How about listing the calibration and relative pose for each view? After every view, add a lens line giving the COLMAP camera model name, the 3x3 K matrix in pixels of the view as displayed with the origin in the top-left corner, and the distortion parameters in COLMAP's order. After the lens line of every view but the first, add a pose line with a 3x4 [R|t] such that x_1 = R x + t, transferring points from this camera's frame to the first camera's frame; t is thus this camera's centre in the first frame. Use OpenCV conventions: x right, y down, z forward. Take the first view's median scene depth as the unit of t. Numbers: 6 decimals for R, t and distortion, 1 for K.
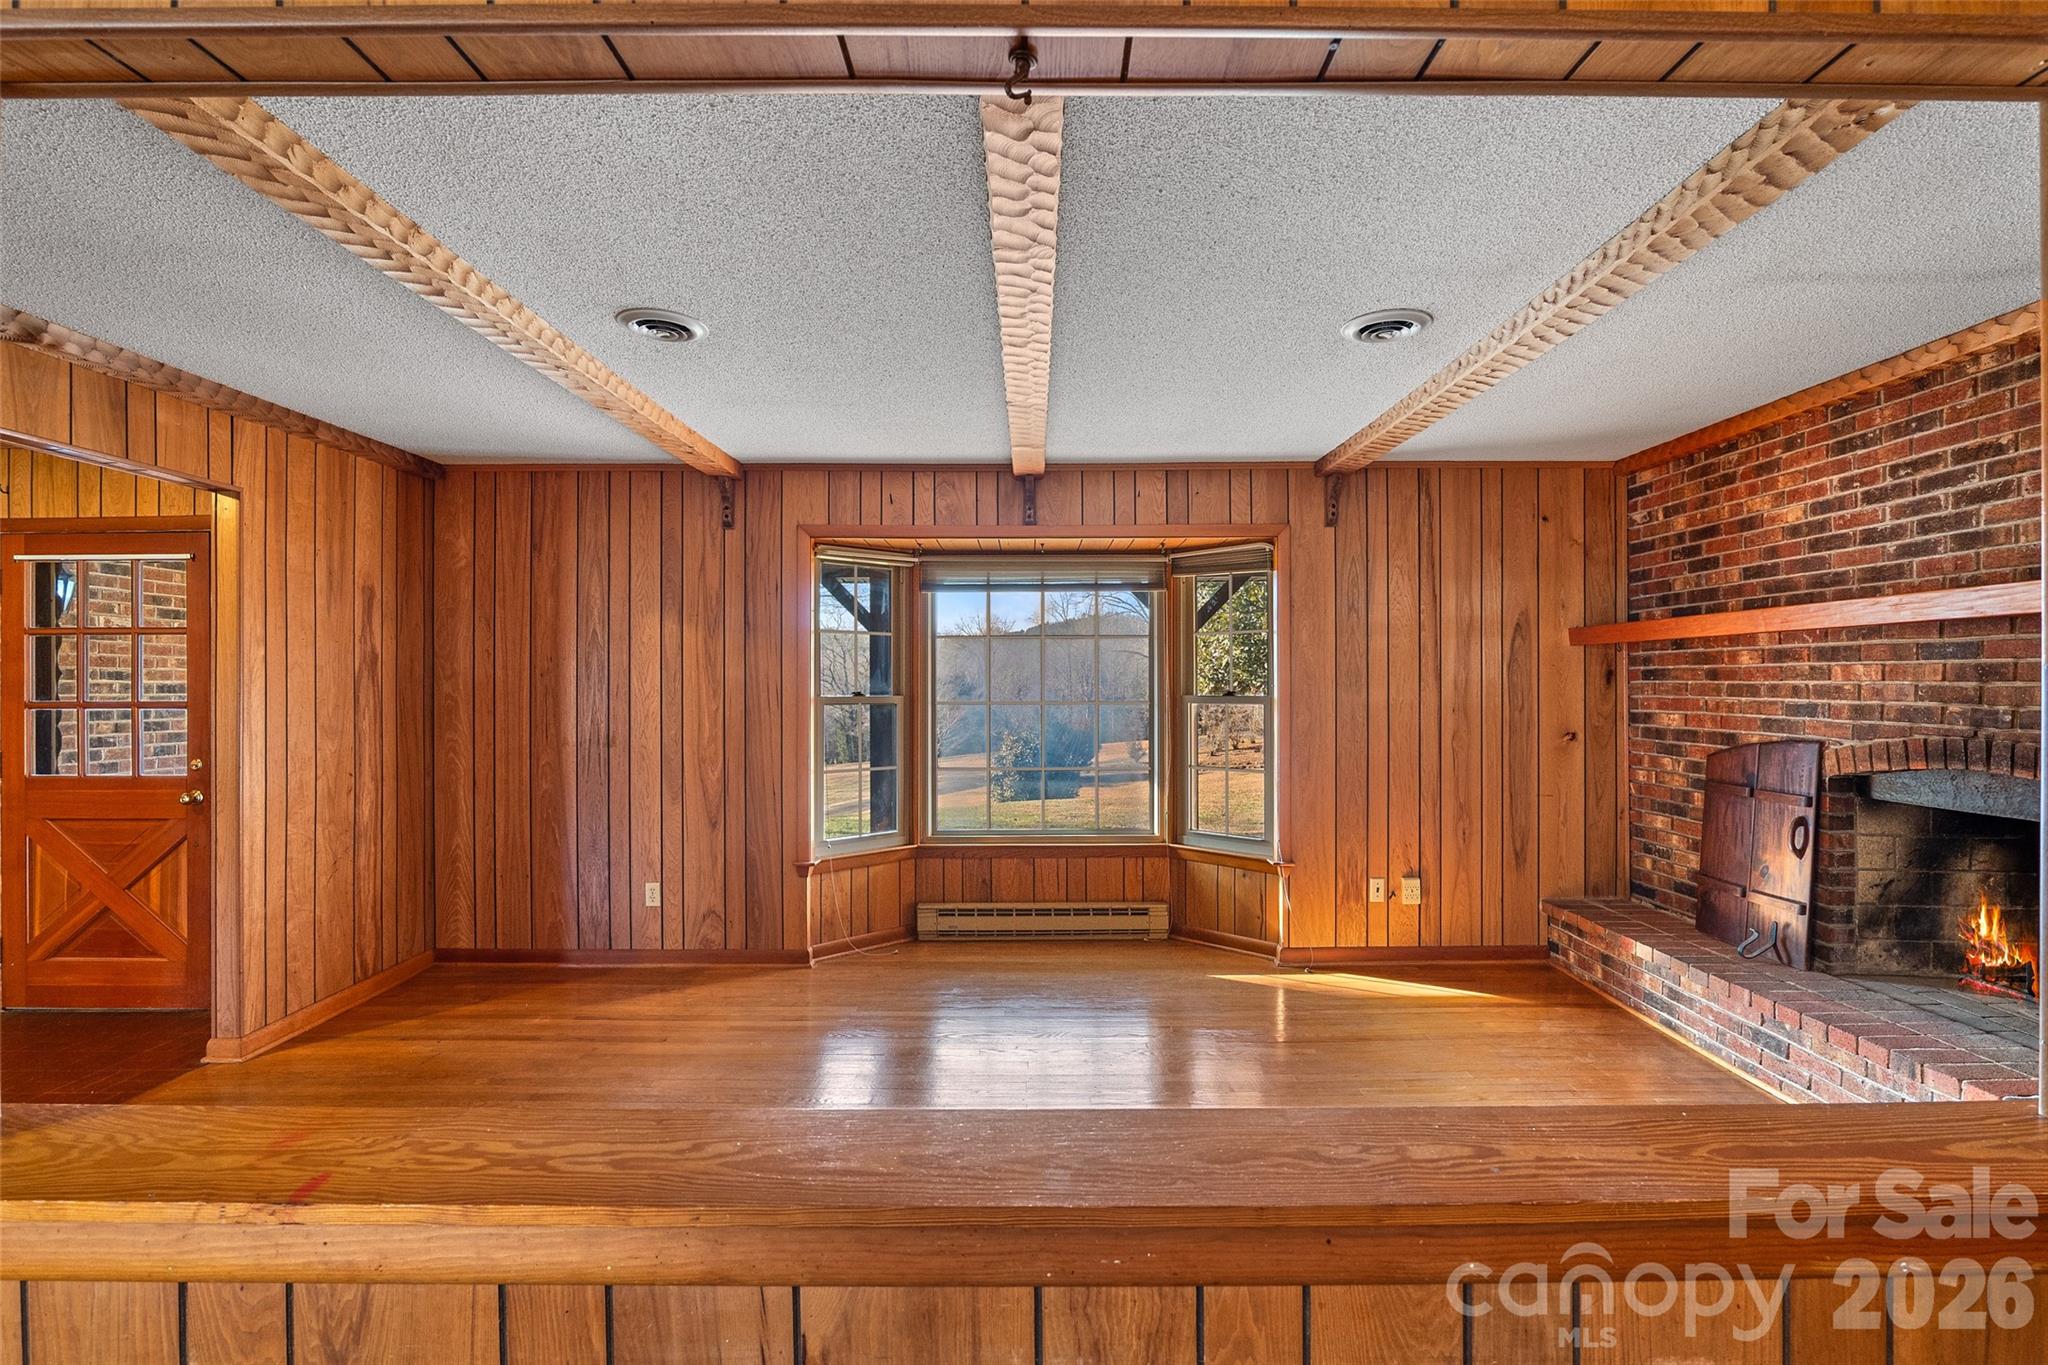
lens RADIAL K [[945.2, 0, 1035.5], [0, 945.2, 683.2], [0, 0, 1]] dist [-0.014029, 0.000030]
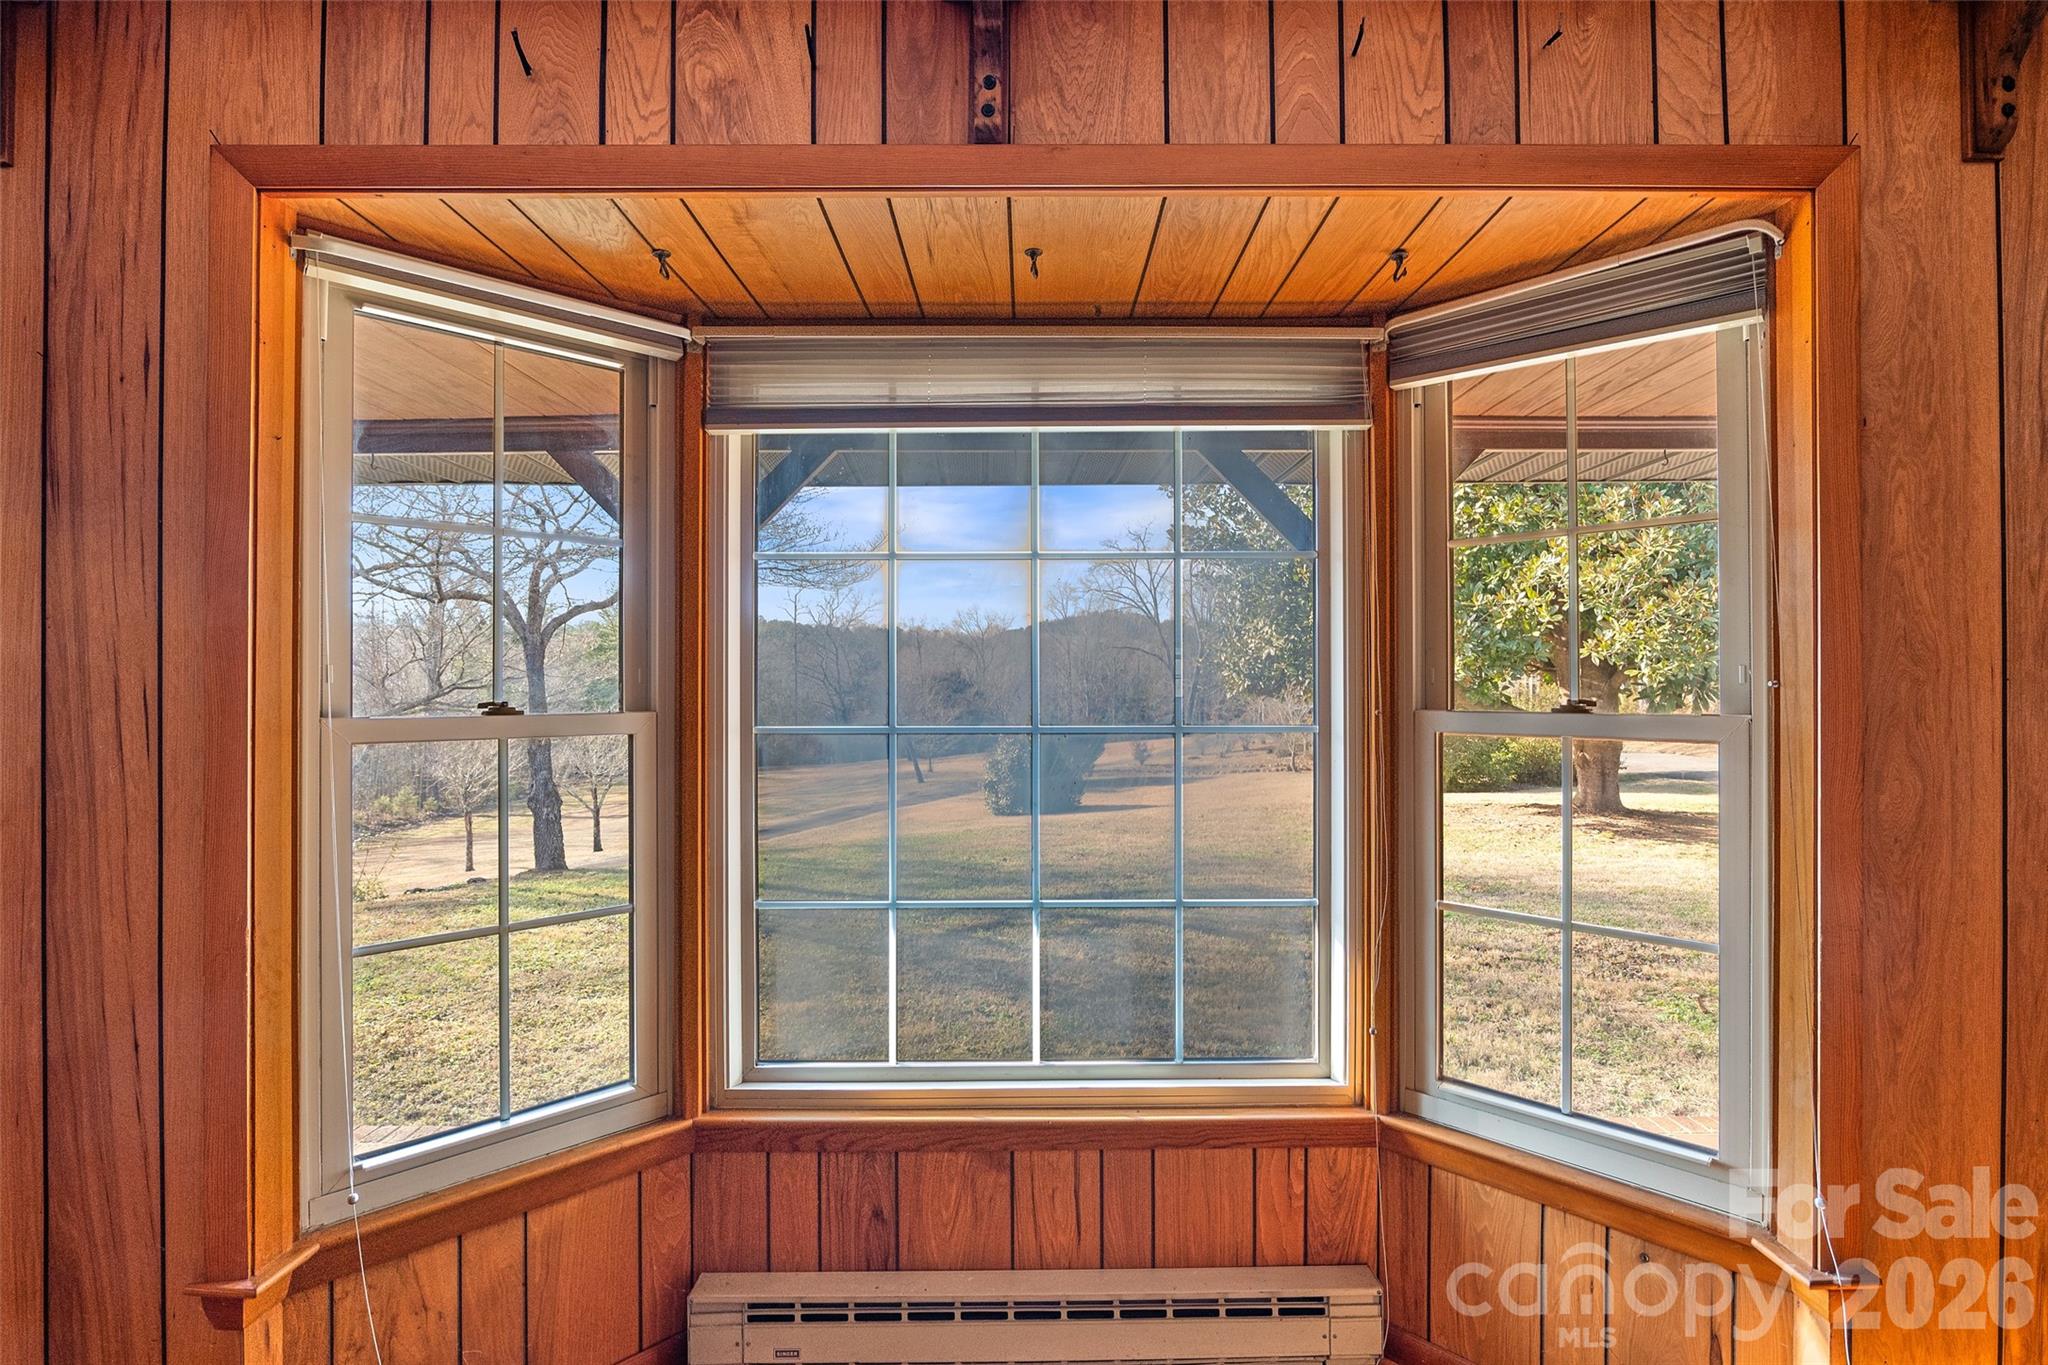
lens RADIAL K [[945.2, 0, 1035.5], [0, 945.2, 683.2], [0, 0, 1]] dist [-0.014029, 0.000030]
pose [[0.999999, -0.000450, 0.001233, 0.007097], [0.000446, 0.999996, 0.002743, 0.001032], [-0.001234, -0.002742, 0.999995, 0.664779]]
